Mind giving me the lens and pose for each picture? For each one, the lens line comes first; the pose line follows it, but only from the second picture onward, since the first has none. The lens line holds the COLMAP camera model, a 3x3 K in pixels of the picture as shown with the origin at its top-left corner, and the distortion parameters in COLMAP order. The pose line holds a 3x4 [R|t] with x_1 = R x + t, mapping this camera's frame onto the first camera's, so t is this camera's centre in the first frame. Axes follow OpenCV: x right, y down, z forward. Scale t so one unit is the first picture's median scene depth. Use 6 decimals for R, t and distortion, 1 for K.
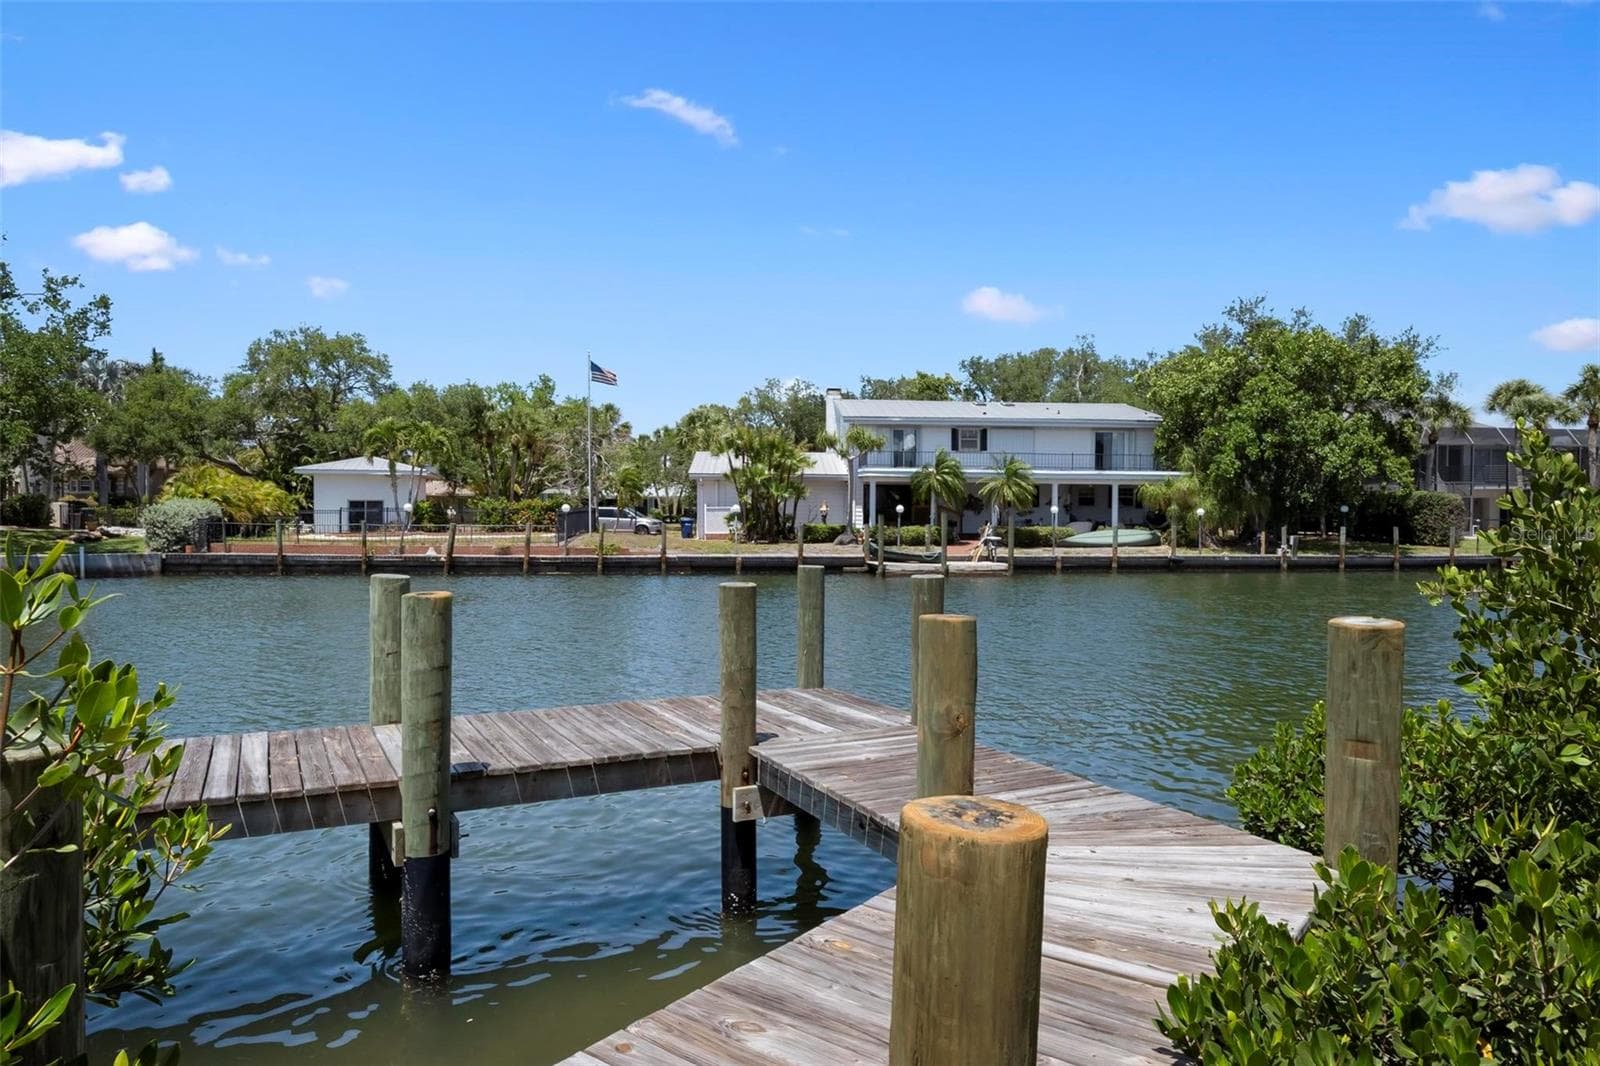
lens RADIAL K [[1057.1, 0, 800.7], [0, 1057.1, 530.0], [0, 0, 1]] dist [-0.001352, 0.001698]
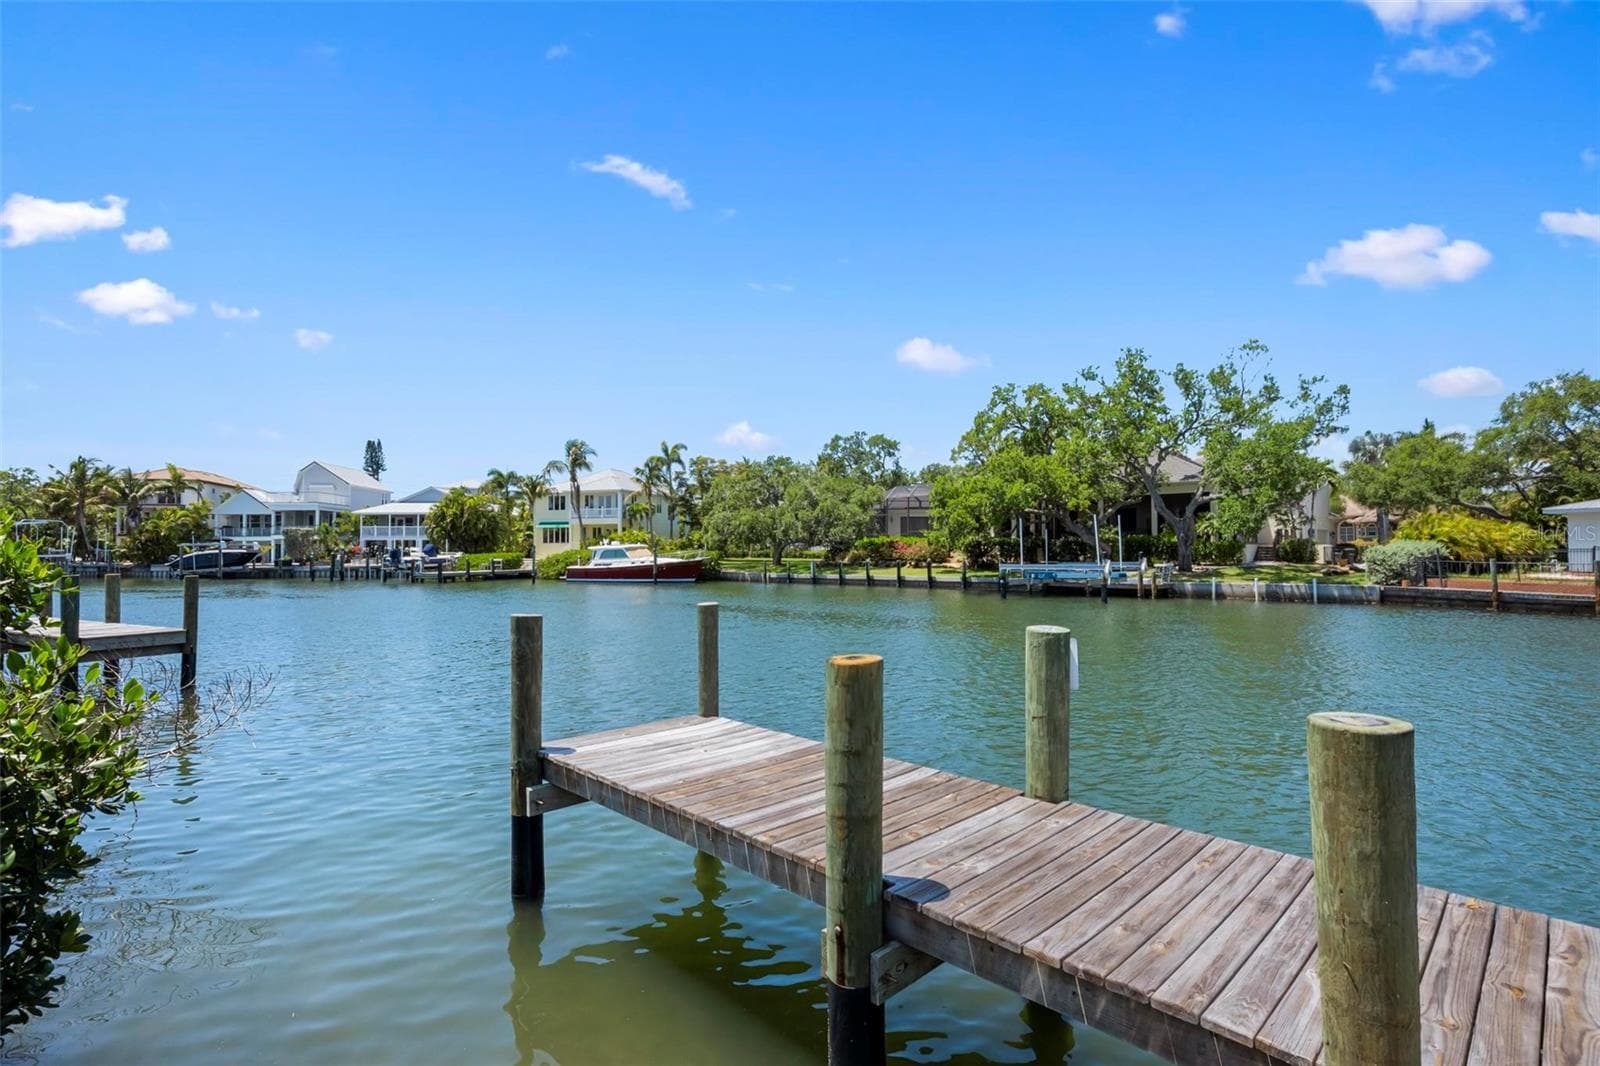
lens RADIAL K [[754.1, 0, 810.0], [0, 754.1, 539.9], [0, 0, 1]] dist [-0.003297, 0.000007]
pose [[0.299073, -0.019921, -0.954022, 0.015310], [-0.010416, 0.999654, -0.024139, -0.002278], [0.954173, 0.017157, 0.298762, 0.087415]]
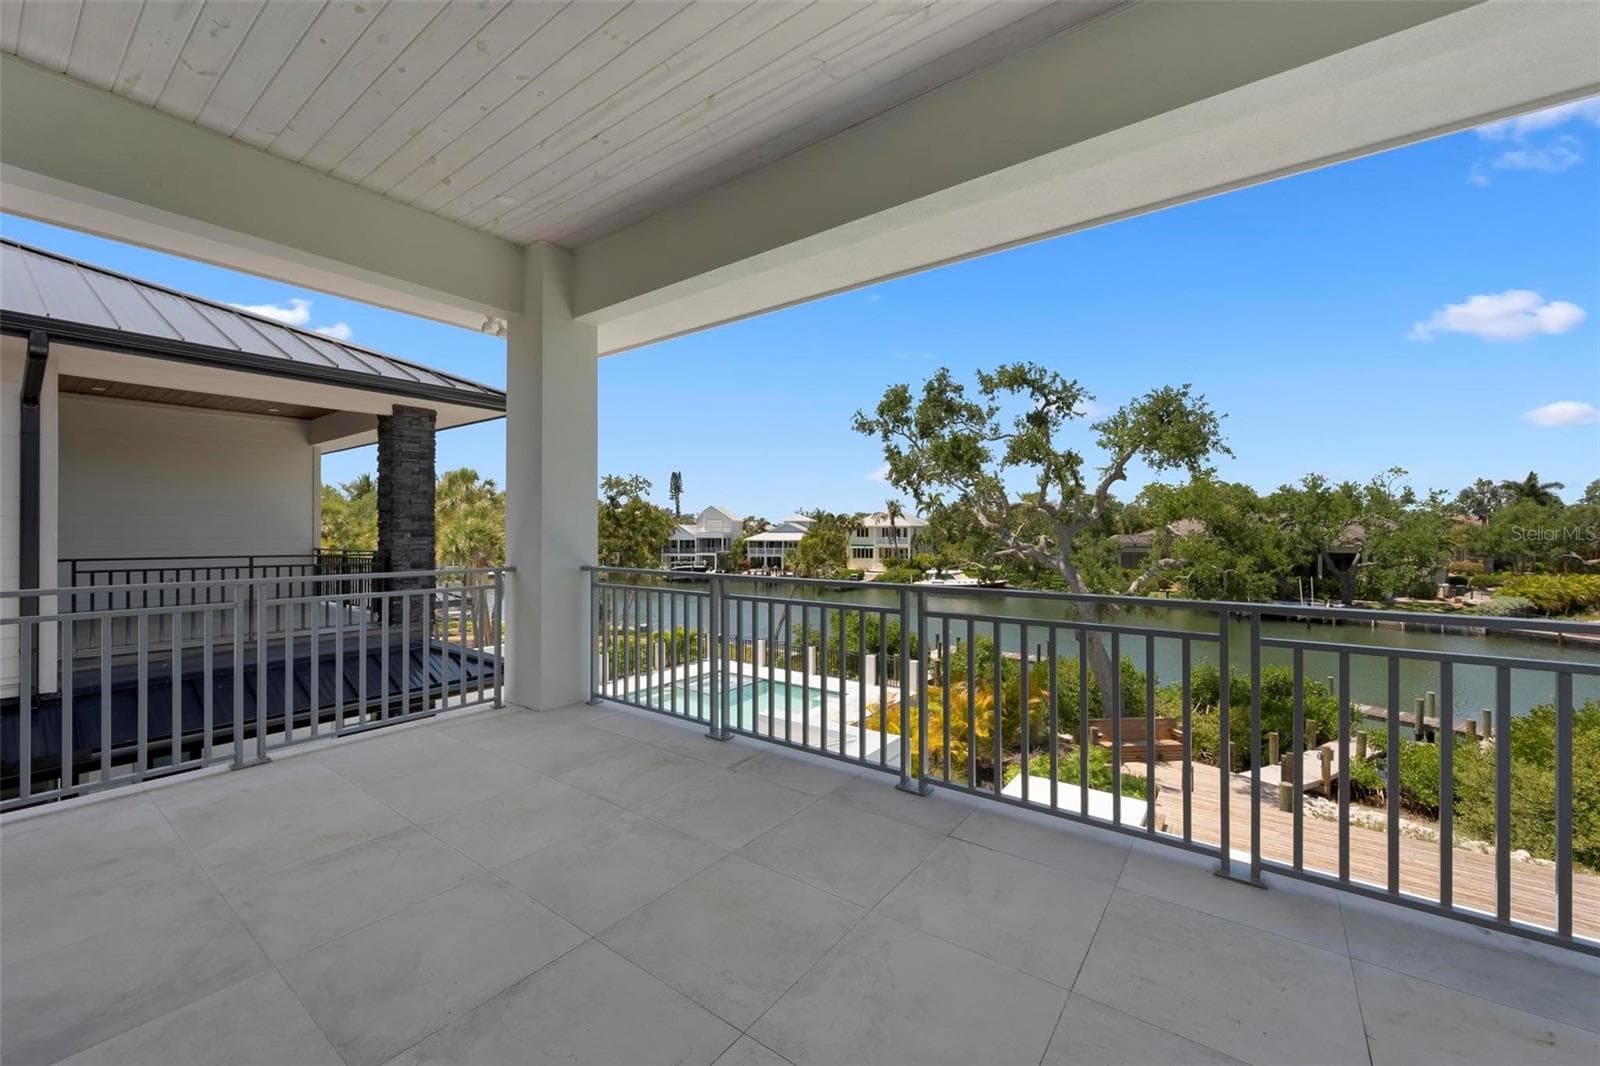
lens RADIAL K [[626.8, 0, 800.1], [0, 626.8, 531.6], [0, 0, 1]] dist [-0.000940, 0.000494]
pose [[0.122068, 0.001417, -0.992521, 0.350204], [-0.013035, 0.999915, -0.000175, -0.108832], [0.992436, 0.012959, 0.122076, -0.387195]]
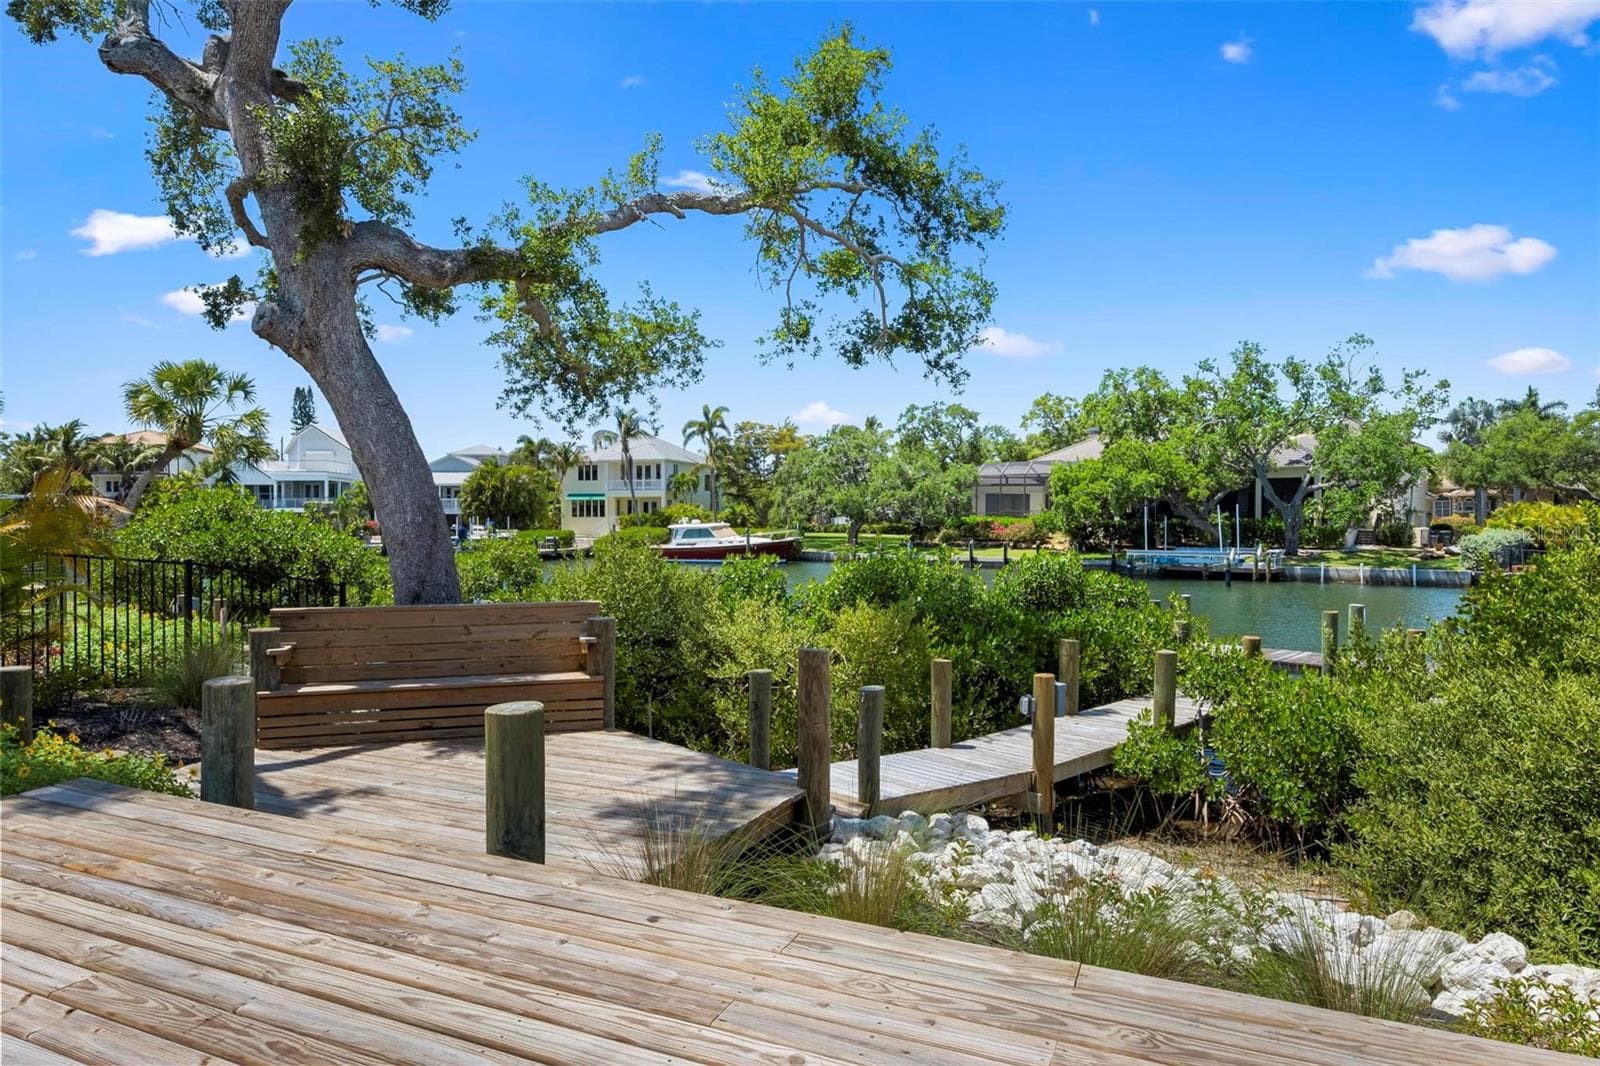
lens RADIAL K [[961.6, 0, 806.2], [0, 961.6, 535.3], [0, 0, 1]] dist [-0.005469, 0.000548]
pose [[0.331864, 0.015915, -0.943193, 0.195162], [-0.012667, 0.999843, 0.012414, -0.020722], [0.943242, 0.007828, 0.332013, -0.153252]]
